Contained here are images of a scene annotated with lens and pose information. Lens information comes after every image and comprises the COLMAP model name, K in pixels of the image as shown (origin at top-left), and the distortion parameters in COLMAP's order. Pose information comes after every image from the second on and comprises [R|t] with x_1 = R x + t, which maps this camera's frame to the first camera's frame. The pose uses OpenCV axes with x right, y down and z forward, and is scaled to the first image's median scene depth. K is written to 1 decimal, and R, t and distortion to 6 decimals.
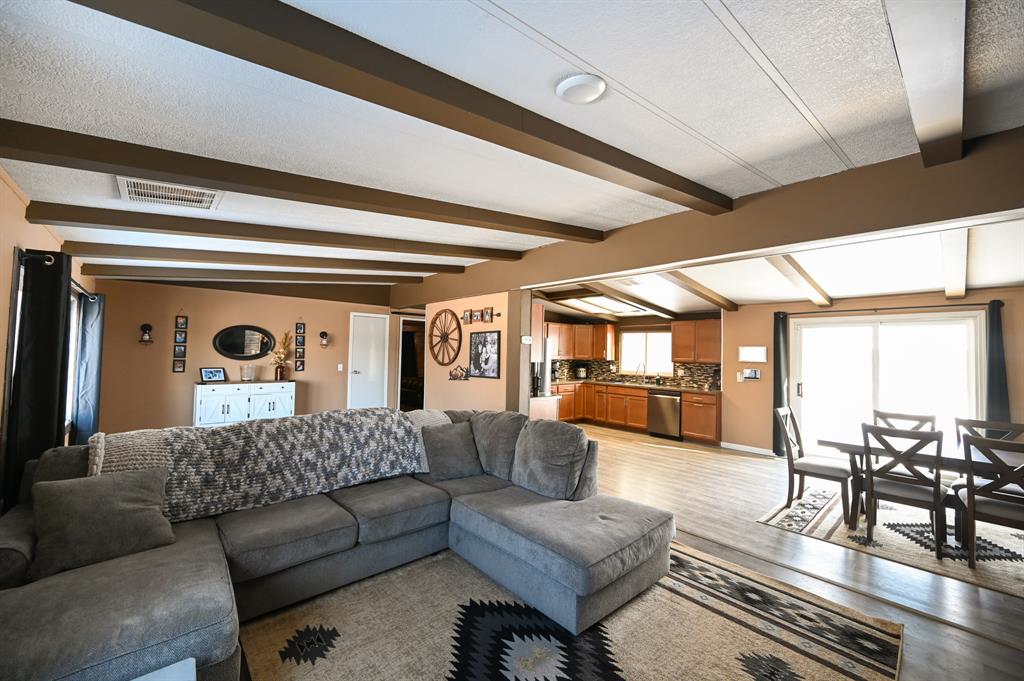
lens RADIAL K [[401.8, 0, 509.7], [0, 401.8, 342.0], [0, 0, 1]] dist [-0.000263, 0.000477]
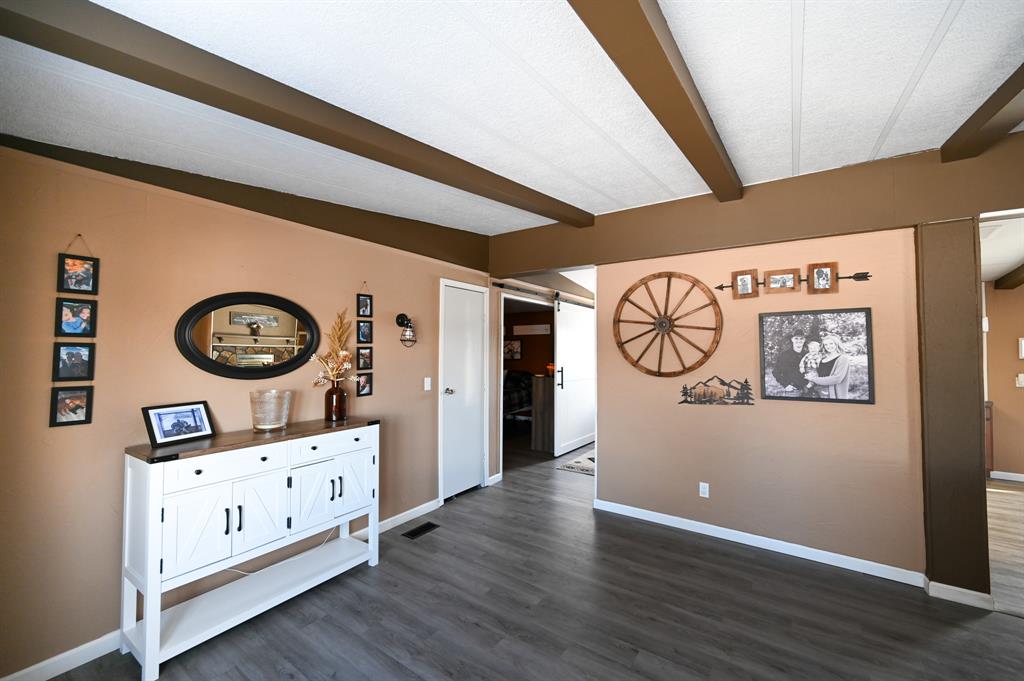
lens RADIAL K [[401.8, 0, 513.4], [0, 401.8, 338.0], [0, 0, 1]] dist [-0.000263, 0.000477]
pose [[0.969244, -0.005881, 0.246033, -0.503515], [0.006393, 0.999979, -0.001283, 0.006198], [-0.246020, 0.002816, 0.969261, 0.538711]]
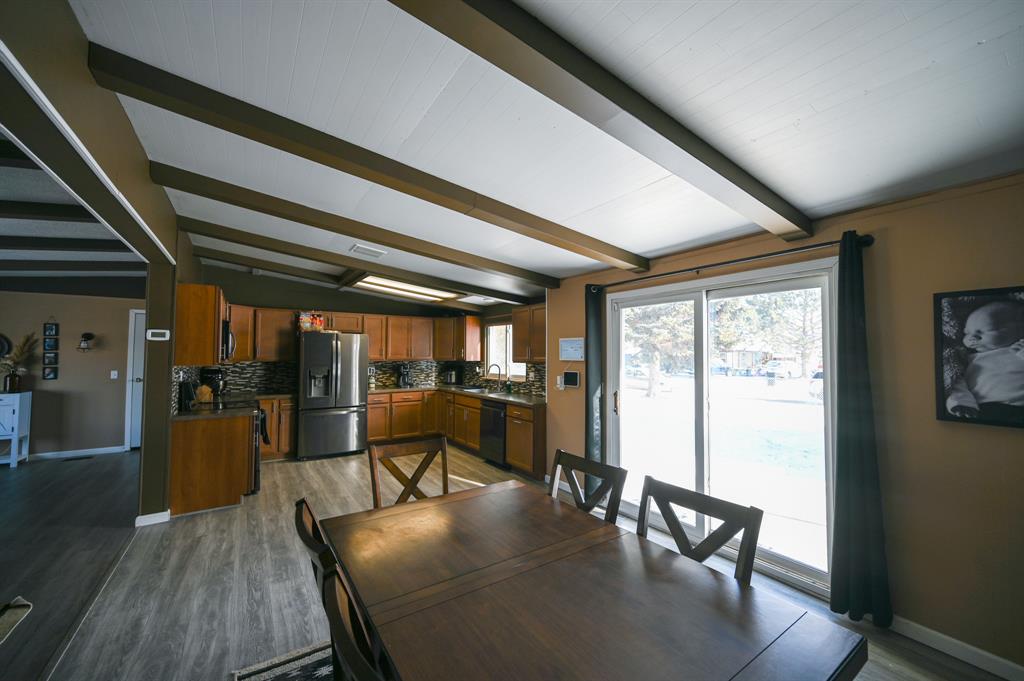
lens RADIAL K [[401.8, 0, 516.0], [0, 401.8, 342.6], [0, 0, 1]] dist [-0.000263, 0.000477]
pose [[0.990829, -0.021923, -0.133329, 0.606707], [0.021473, 0.999758, -0.004812, 0.020291], [0.133402, 0.001905, 0.991060, 0.312039]]
